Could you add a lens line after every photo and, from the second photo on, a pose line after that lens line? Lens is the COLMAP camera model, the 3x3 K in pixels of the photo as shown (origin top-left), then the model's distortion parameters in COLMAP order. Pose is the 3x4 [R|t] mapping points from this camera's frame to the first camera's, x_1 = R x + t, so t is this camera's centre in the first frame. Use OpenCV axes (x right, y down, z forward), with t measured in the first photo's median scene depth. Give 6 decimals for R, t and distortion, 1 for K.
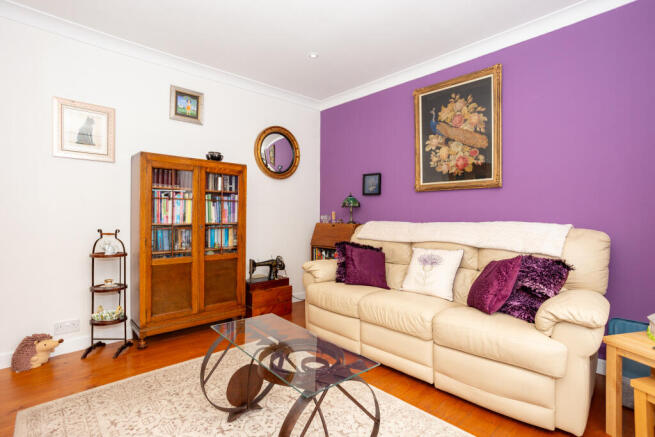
lens RADIAL K [[319.4, 0, 325.0], [0, 319.4, 216.0], [0, 0, 1]] dist [-0.021792, 0.011077]
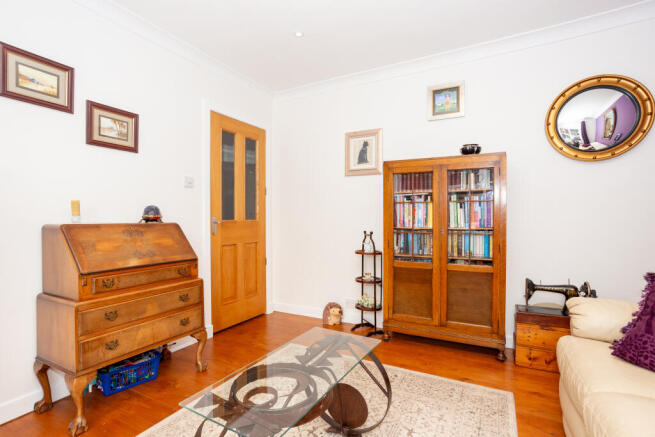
lens RADIAL K [[319.4, 0, 325.5], [0, 319.4, 221.5], [0, 0, 1]] dist [-0.021792, 0.011077]
pose [[0.336583, 0.002548, -0.941651, 0.356797], [0.001635, 0.999993, 0.003291, 0.001204], [0.941653, -0.002647, 0.336576, 0.389963]]
